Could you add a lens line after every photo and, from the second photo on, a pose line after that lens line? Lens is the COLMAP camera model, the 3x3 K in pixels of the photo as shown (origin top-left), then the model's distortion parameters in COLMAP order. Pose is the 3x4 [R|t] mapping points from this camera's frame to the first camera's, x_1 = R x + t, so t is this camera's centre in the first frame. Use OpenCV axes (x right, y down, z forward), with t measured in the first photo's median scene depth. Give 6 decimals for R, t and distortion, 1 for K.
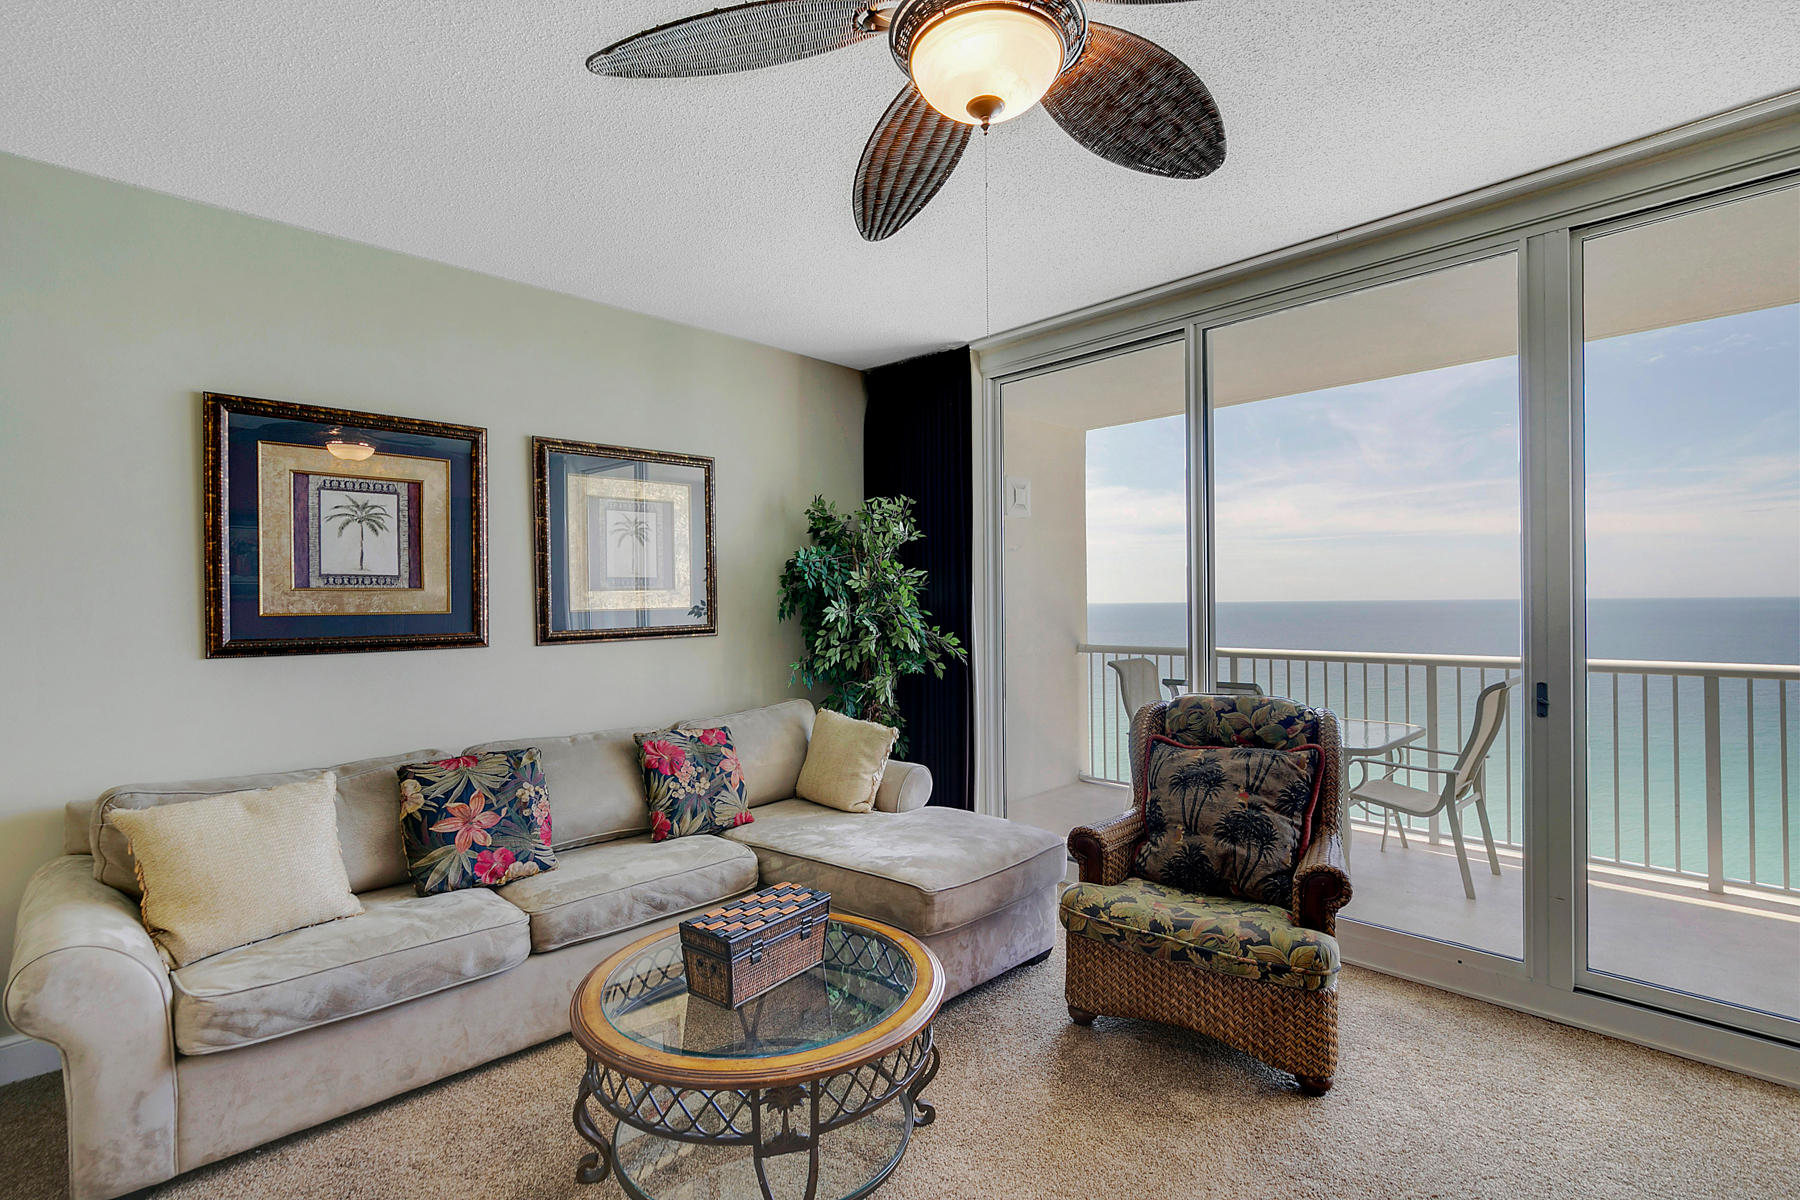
lens RADIAL K [[834.7, 0, 898.4], [0, 834.7, 600.1], [0, 0, 1]] dist [-0.002776, 0.000685]
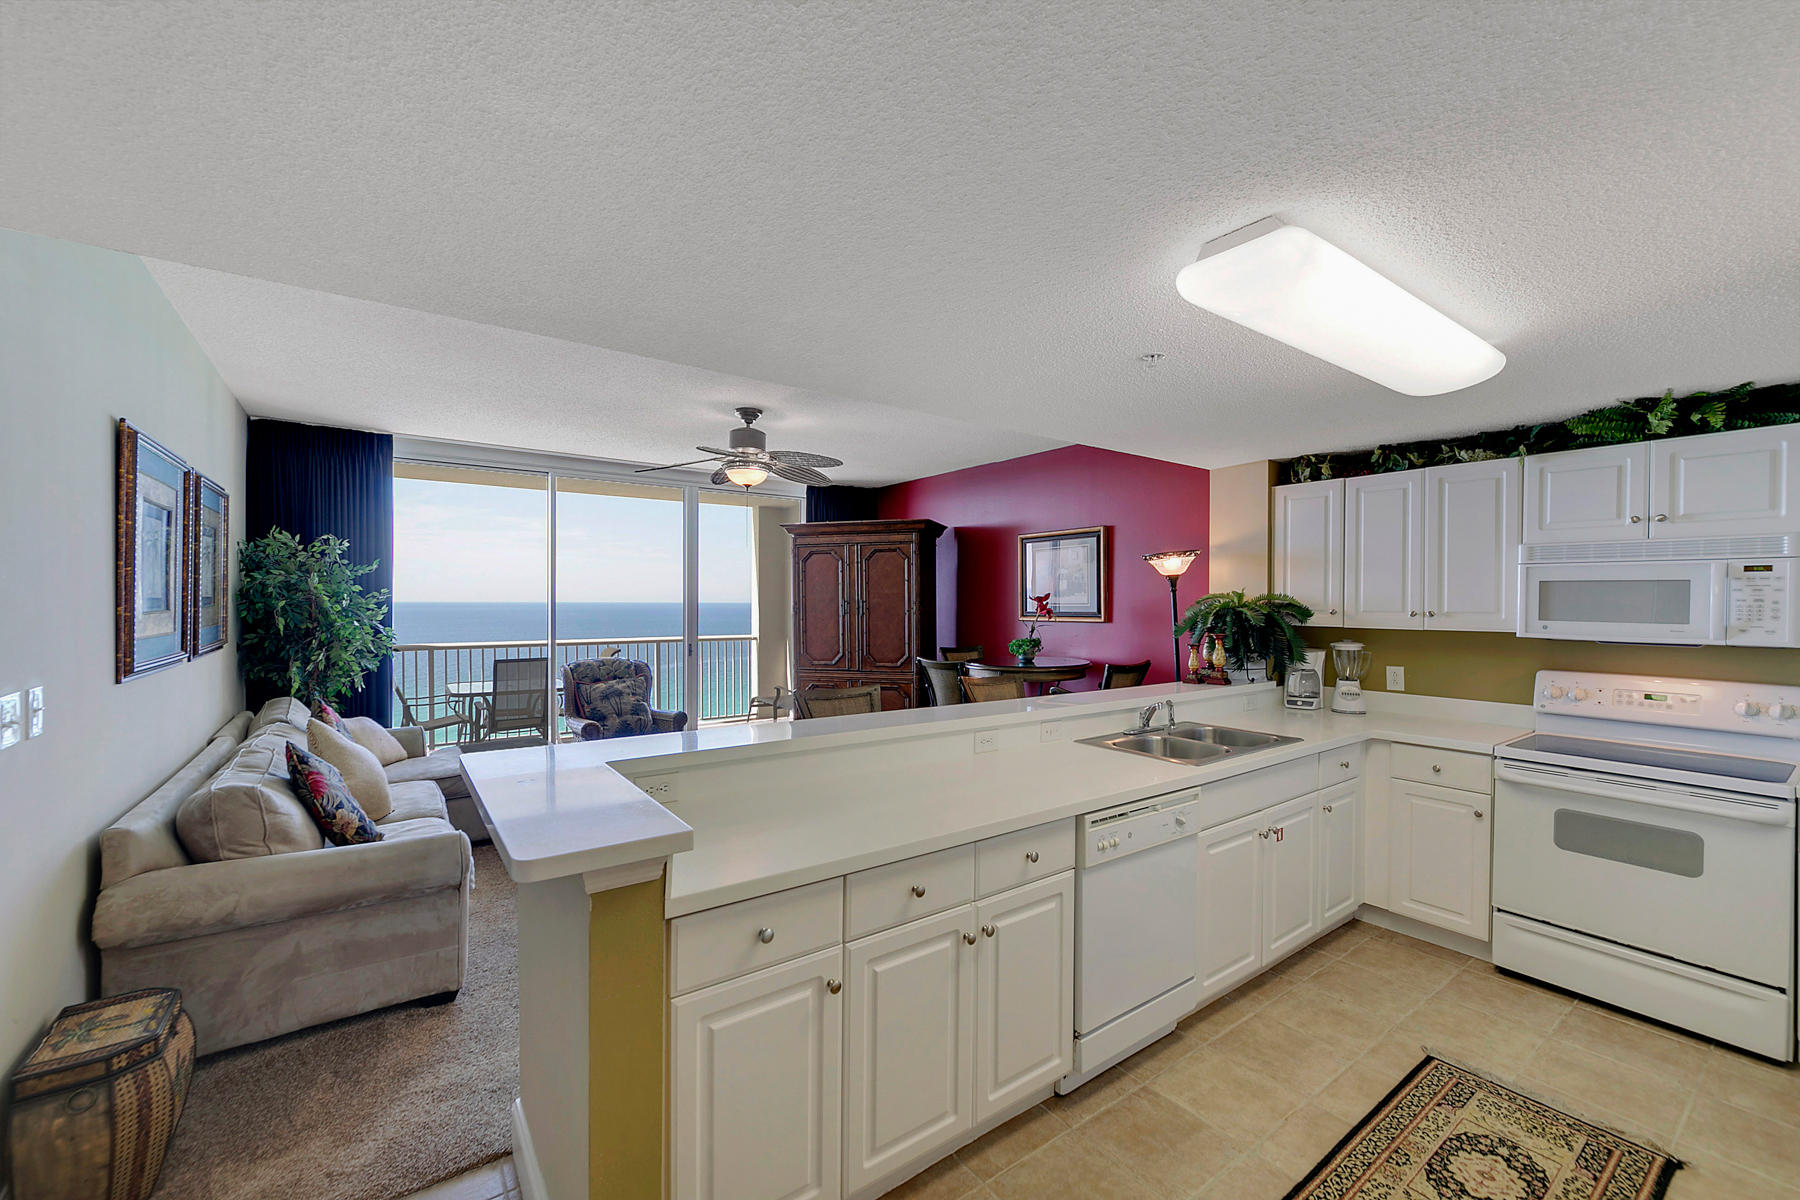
lens RADIAL K [[725.2, 0, 897.3], [0, 725.2, 607.1], [0, 0, 1]] dist [-0.001950, -0.002319]
pose [[0.146843, 0.004186, 0.989151, -1.354243], [-0.008293, 0.999961, -0.003000, -0.021956], [-0.989125, -0.007763, 0.146872, -0.053234]]
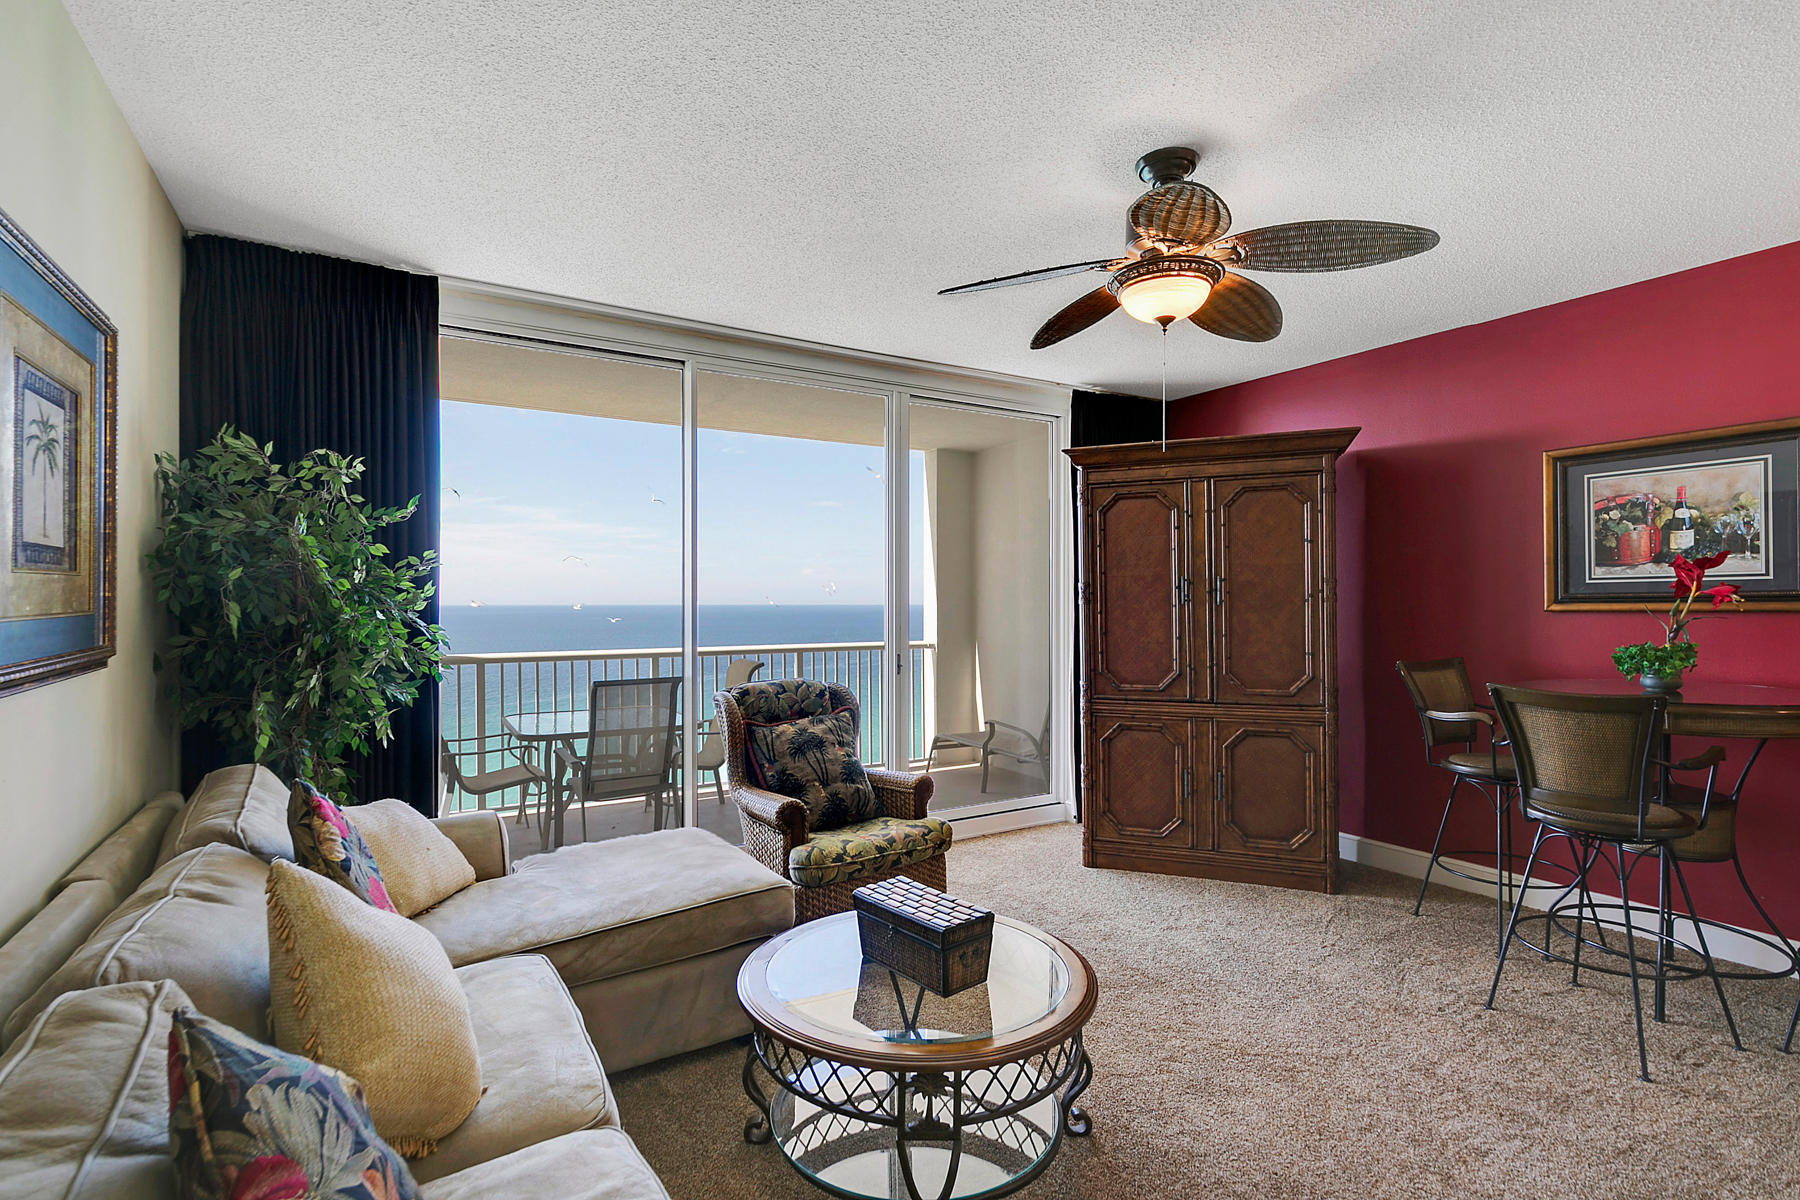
lens RADIAL K [[834.7, 0, 889.2], [0, 834.7, 604.0], [0, 0, 1]] dist [-0.002776, 0.000685]
pose [[0.223206, 0.009655, 0.974724, -0.781063], [-0.004129, 0.999951, -0.008959, 0.009314], [-0.974763, -0.002025, 0.223235, 0.545870]]
